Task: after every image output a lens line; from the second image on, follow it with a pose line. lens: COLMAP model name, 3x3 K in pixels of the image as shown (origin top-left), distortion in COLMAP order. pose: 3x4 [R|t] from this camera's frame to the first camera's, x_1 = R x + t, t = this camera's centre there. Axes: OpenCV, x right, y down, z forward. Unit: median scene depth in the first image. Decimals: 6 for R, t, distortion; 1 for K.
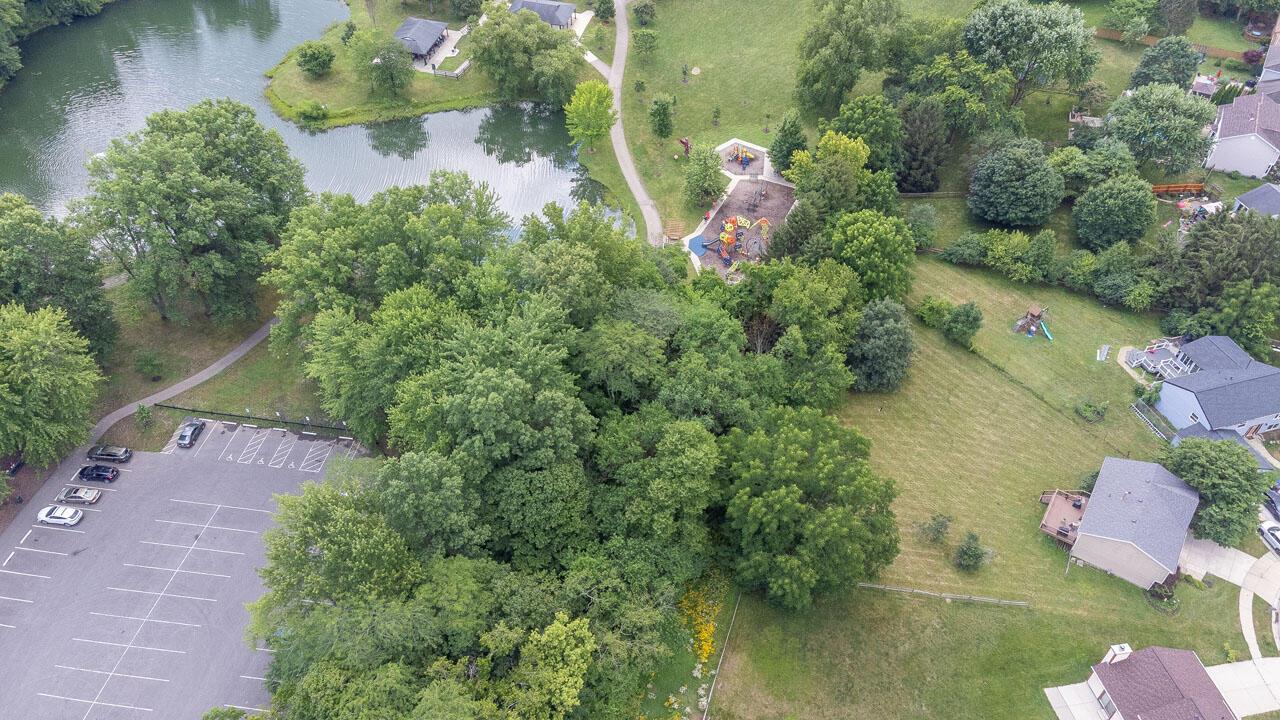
lens RADIAL K [[929.7, 0, 639.2], [0, 929.7, 364.1], [0, 0, 1]] dist [0.260647, -0.171956]
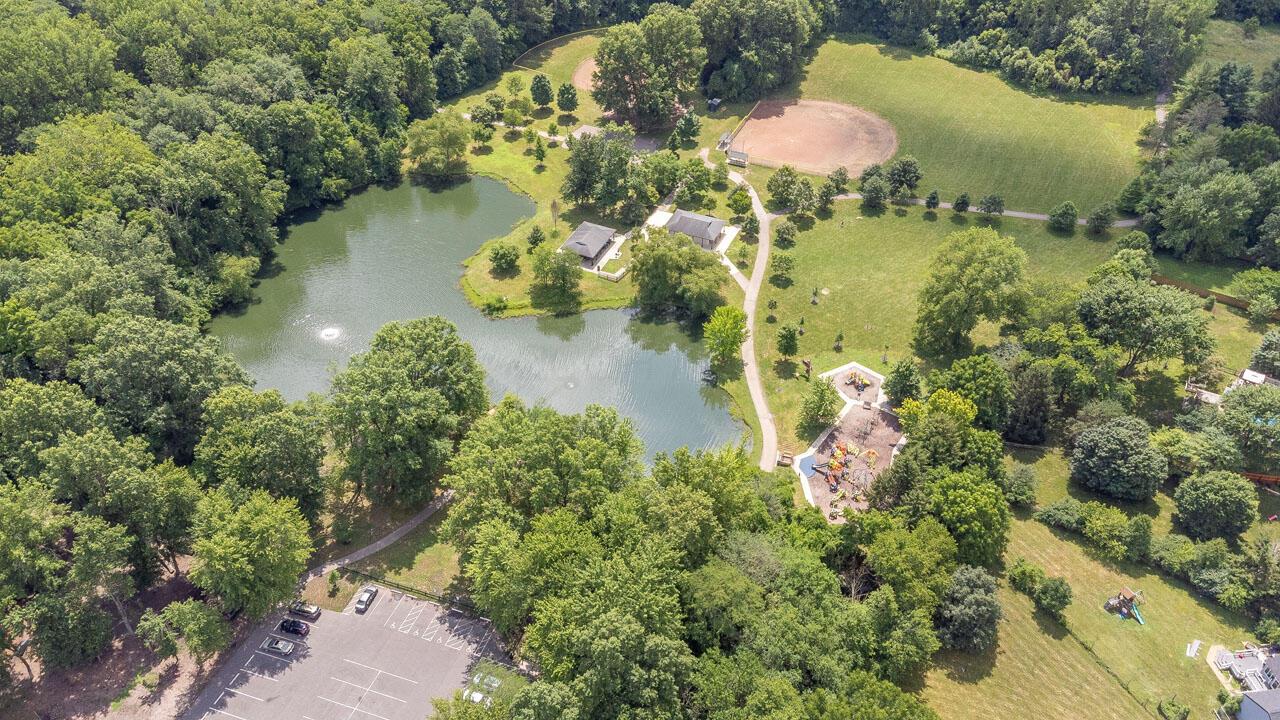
lens RADIAL K [[929.7, 0, 639.2], [0, 929.7, 364.1], [0, 0, 1]] dist [0.260647, -0.171956]
pose [[0.984775, 0.117084, -0.128490, -0.005799], [-0.128048, 0.988483, -0.080649, -0.146082], [0.117568, 0.095875, 0.988426, -0.150820]]
